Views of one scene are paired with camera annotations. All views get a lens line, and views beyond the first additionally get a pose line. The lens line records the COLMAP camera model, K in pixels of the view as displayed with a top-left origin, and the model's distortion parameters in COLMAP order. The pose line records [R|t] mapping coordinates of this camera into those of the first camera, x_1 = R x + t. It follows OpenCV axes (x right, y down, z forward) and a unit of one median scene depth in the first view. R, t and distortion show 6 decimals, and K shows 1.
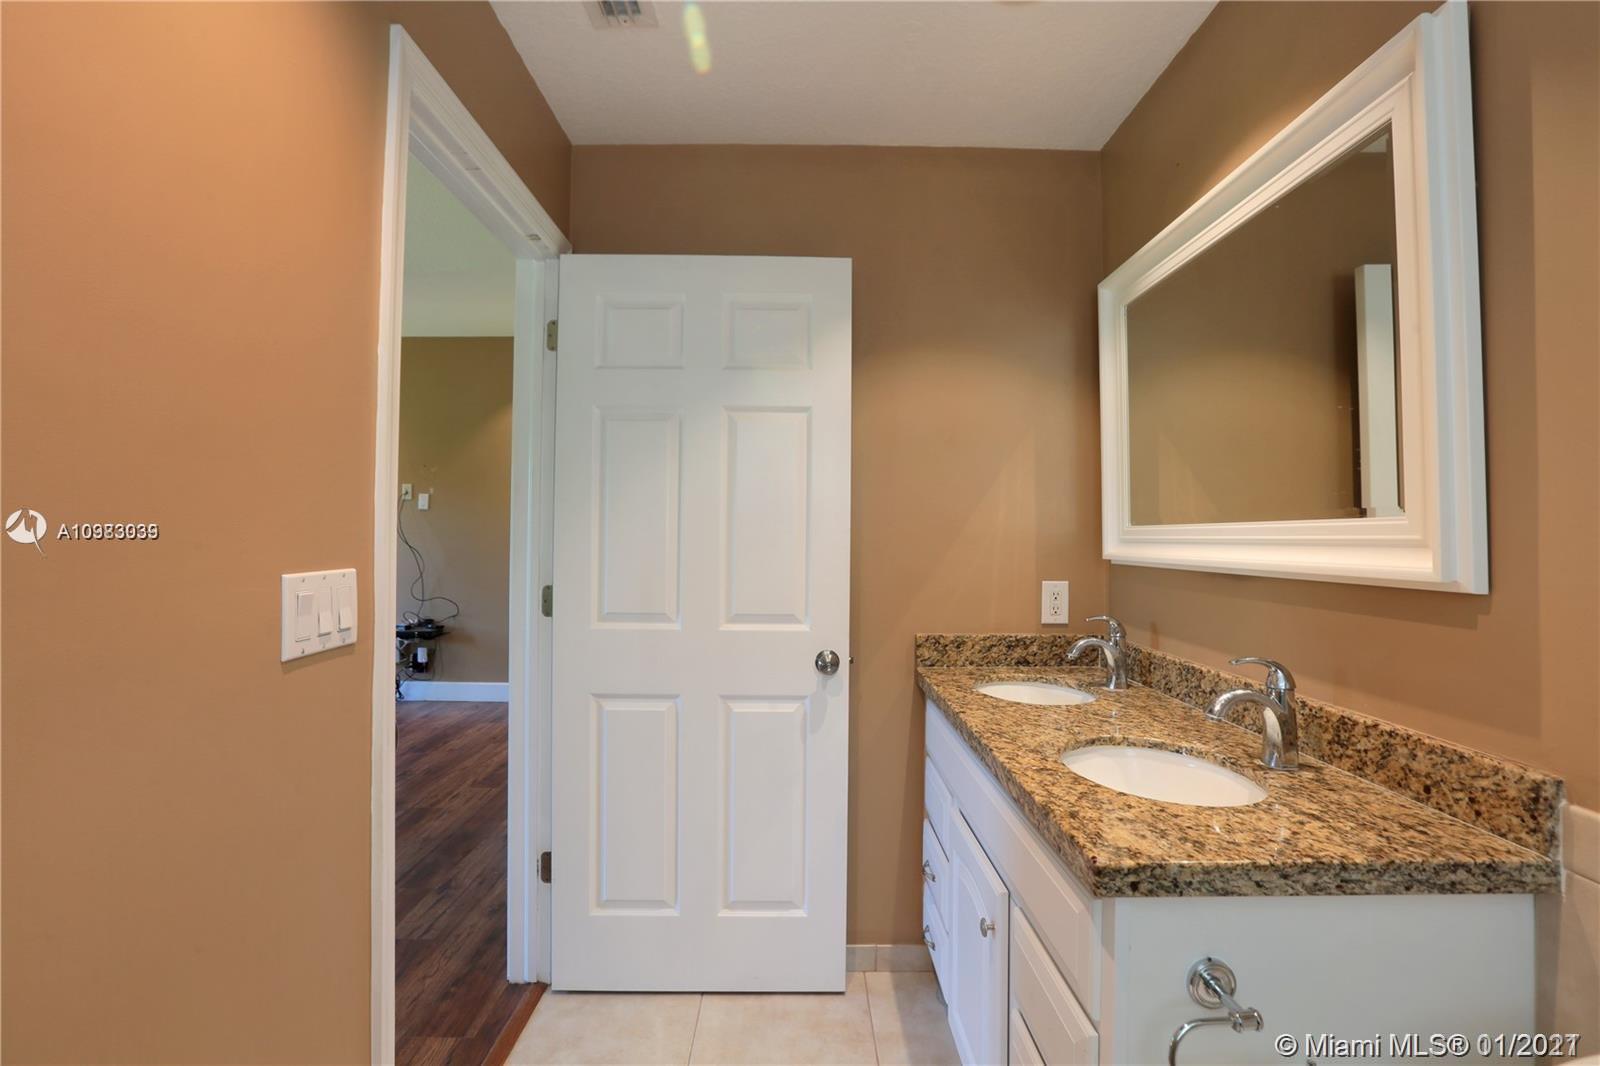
lens RADIAL K [[745.3, 0, 798.3], [0, 745.3, 531.6], [0, 0, 1]] dist [-0.000412, 0.000279]
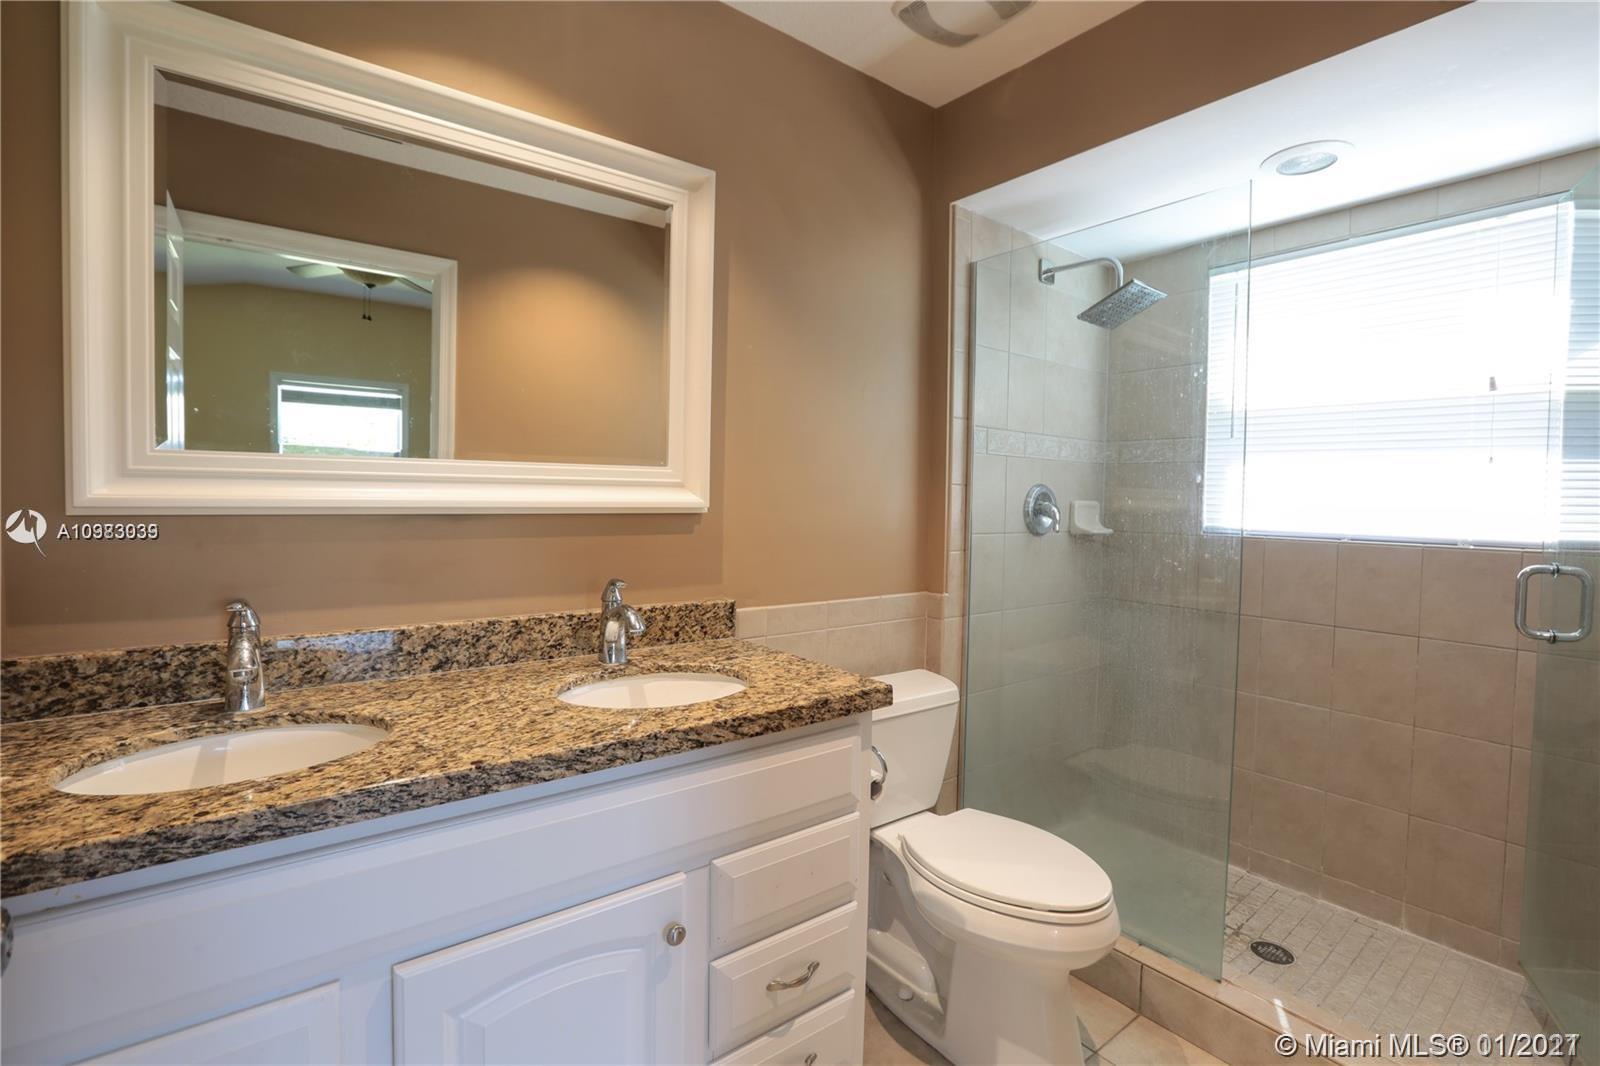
lens RADIAL K [[745.3, 0, 798.5], [0, 745.3, 519.2], [0, 0, 1]] dist [-0.000412, 0.000279]
pose [[-0.603090, -0.038110, 0.796762, -0.567298], [-0.023733, 0.999273, 0.029833, 0.033668], [-0.797320, -0.000917, -0.603556, 1.629797]]
